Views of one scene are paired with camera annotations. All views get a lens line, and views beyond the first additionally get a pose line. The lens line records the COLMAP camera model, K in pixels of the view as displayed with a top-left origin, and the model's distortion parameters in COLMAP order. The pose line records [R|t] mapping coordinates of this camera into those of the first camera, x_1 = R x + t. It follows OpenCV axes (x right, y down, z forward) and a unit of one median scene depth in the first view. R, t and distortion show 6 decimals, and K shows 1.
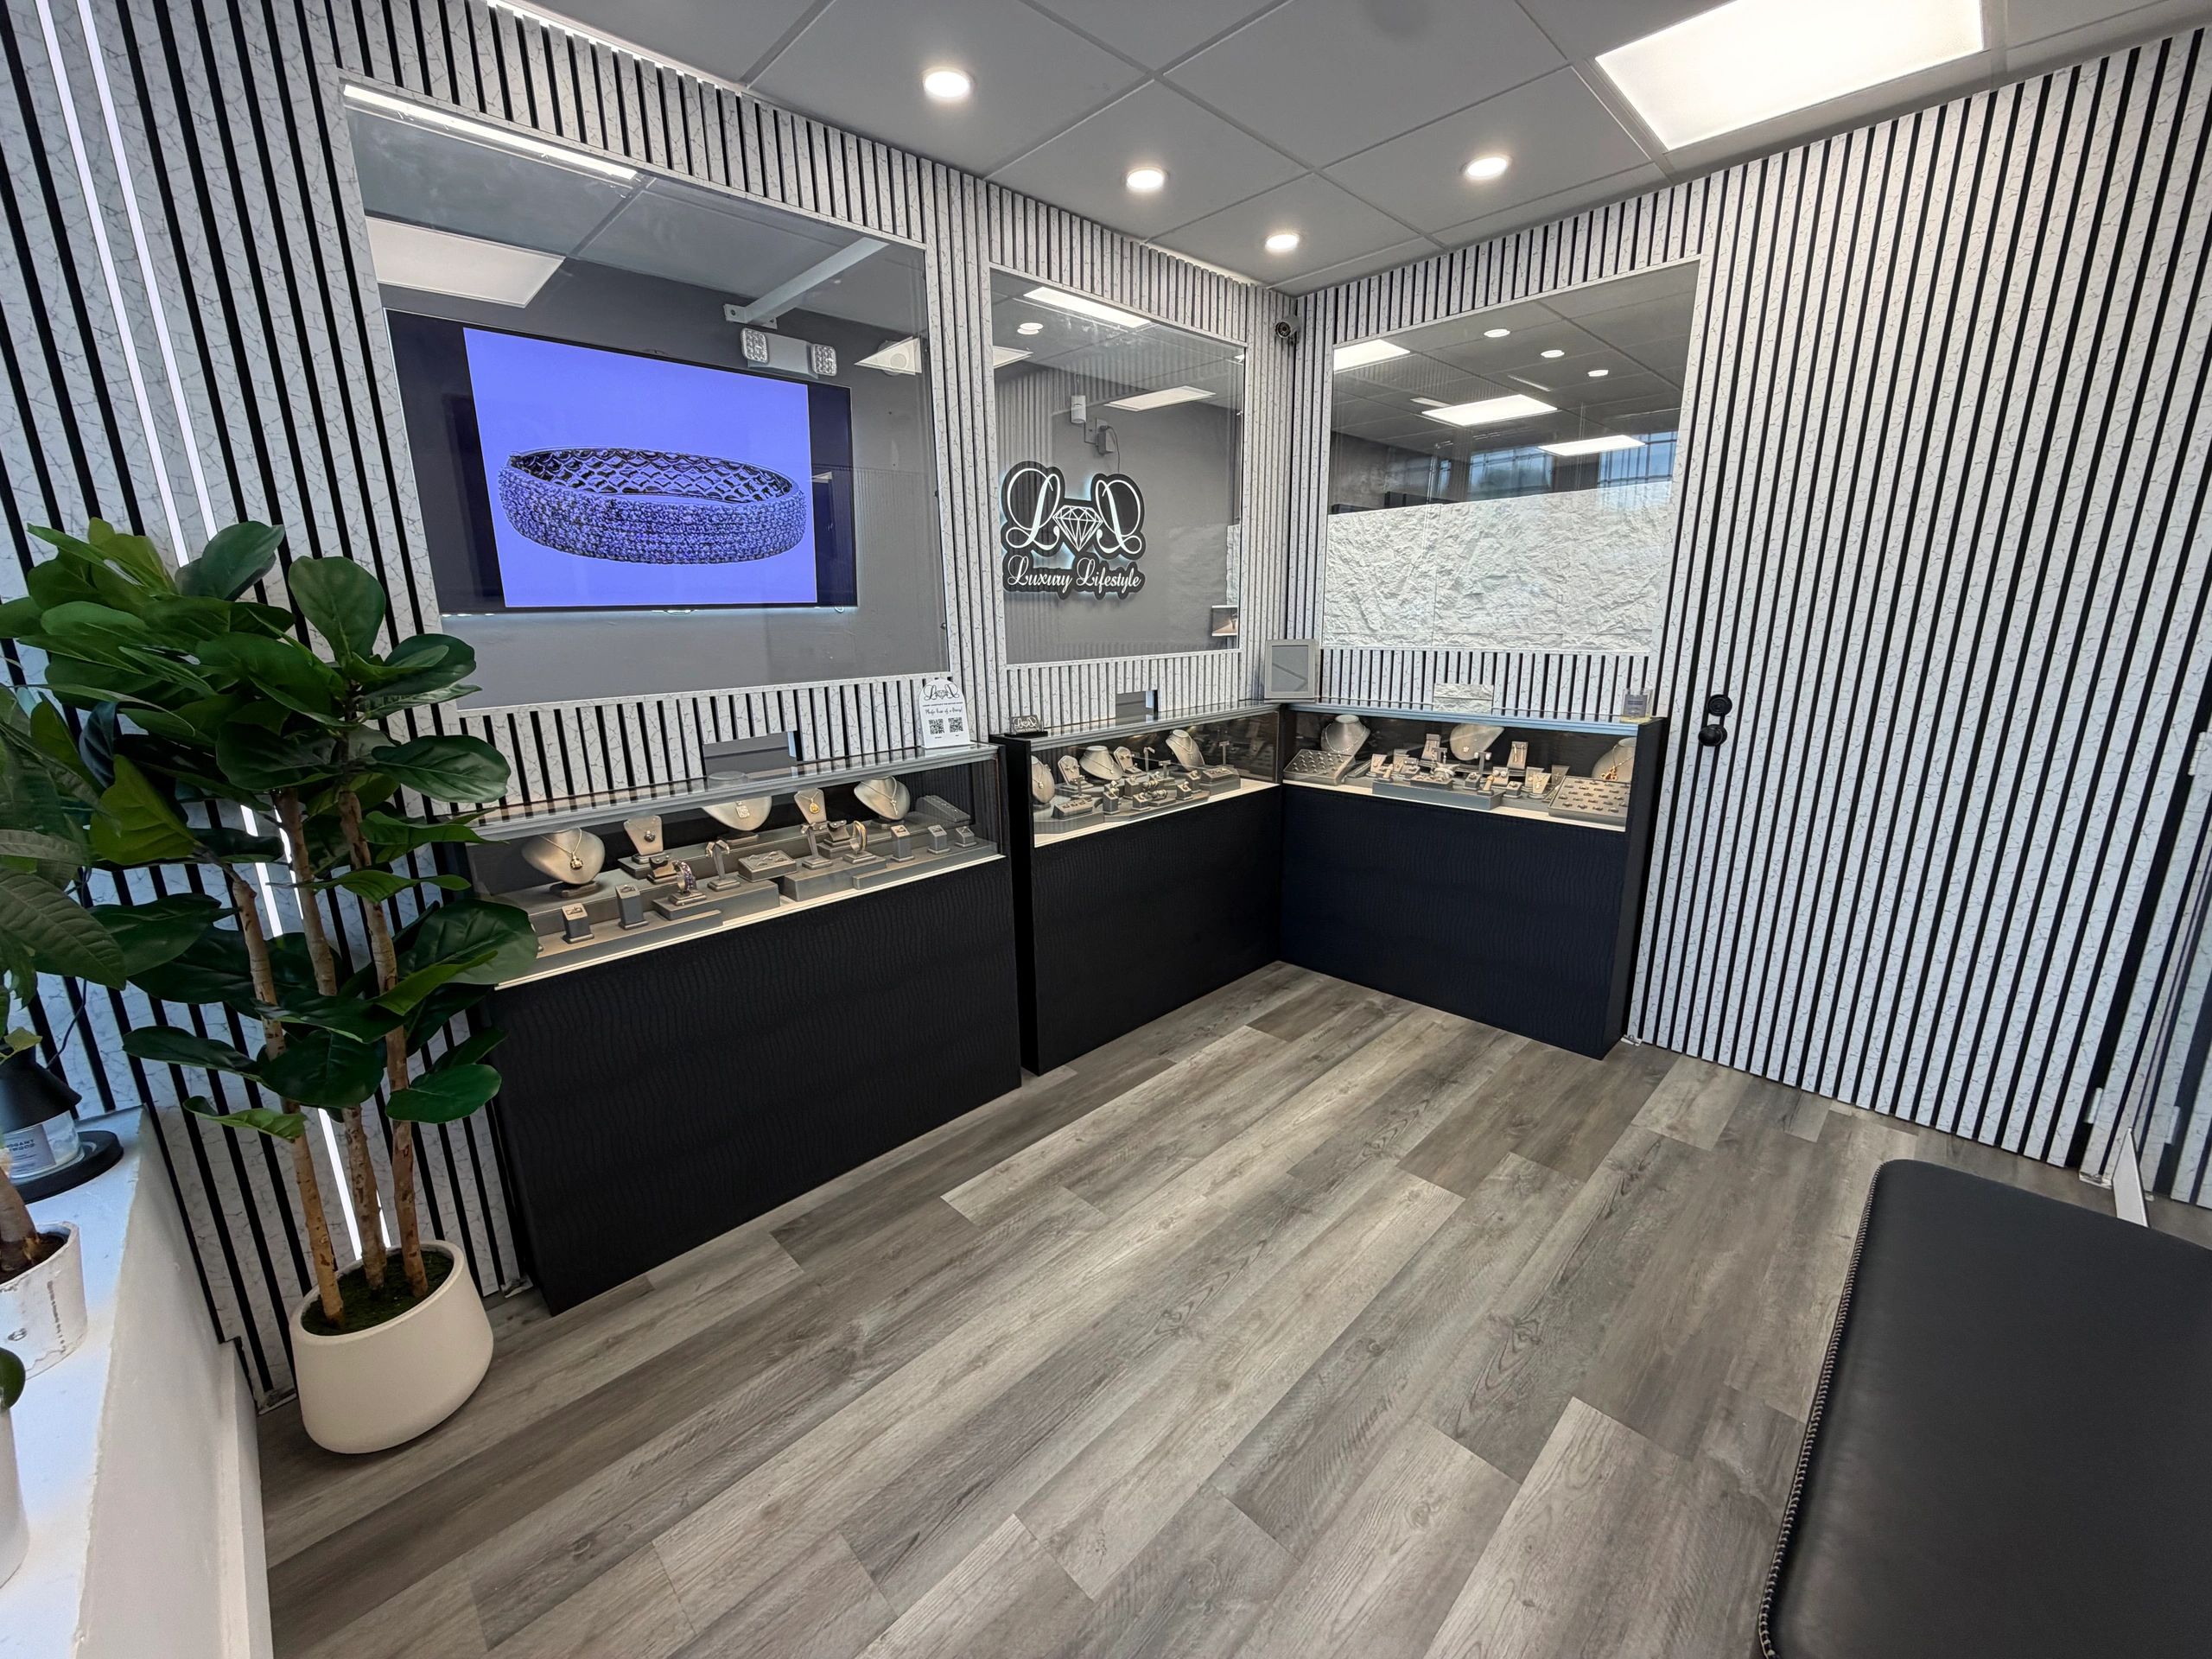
lens RADIAL K [[886.7, 0, 1106.0], [0, 886.7, 829.5], [0, 0, 1]] dist [-0.001301, -0.000651]
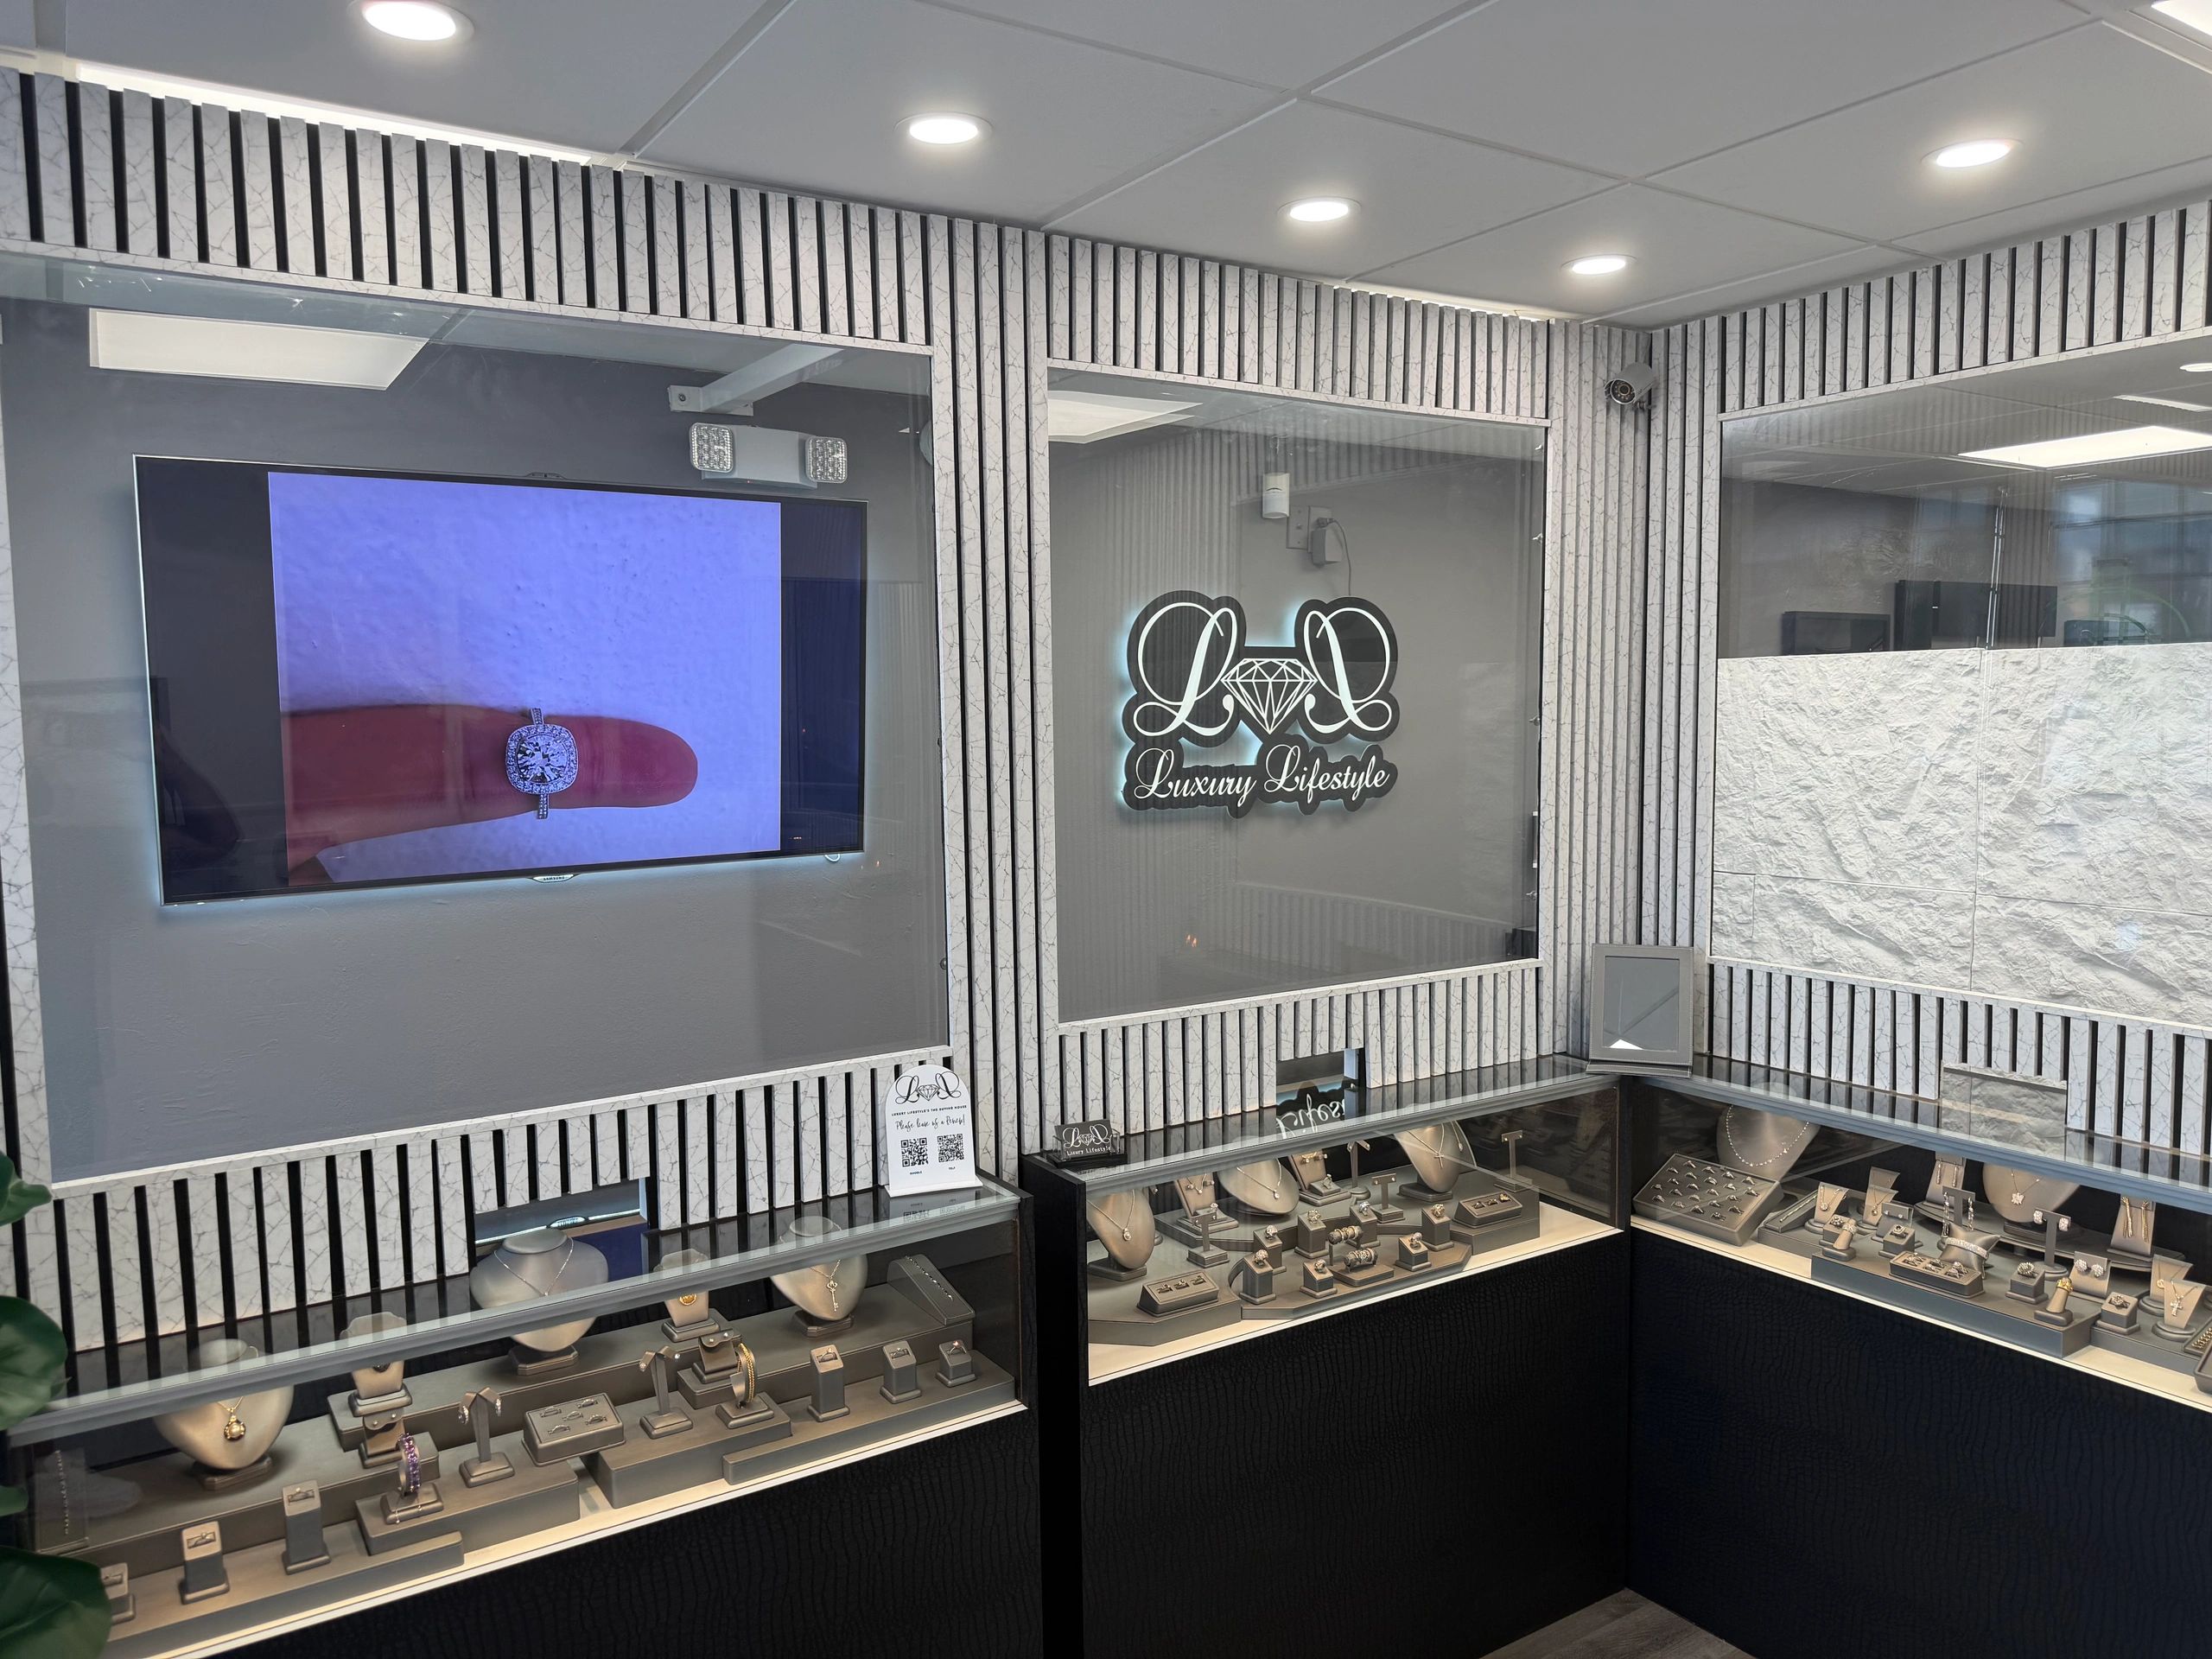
lens RADIAL K [[1573.6, 0, 1106.0], [0, 1573.6, 829.5], [0, 0, 1]] dist [0.061351, -0.091215]
pose [[0.980228, 0.021995, -0.196643, 0.089164], [-0.052353, 0.987216, -0.150543, -0.137612], [0.190818, 0.157861, 0.968849, 0.038578]]
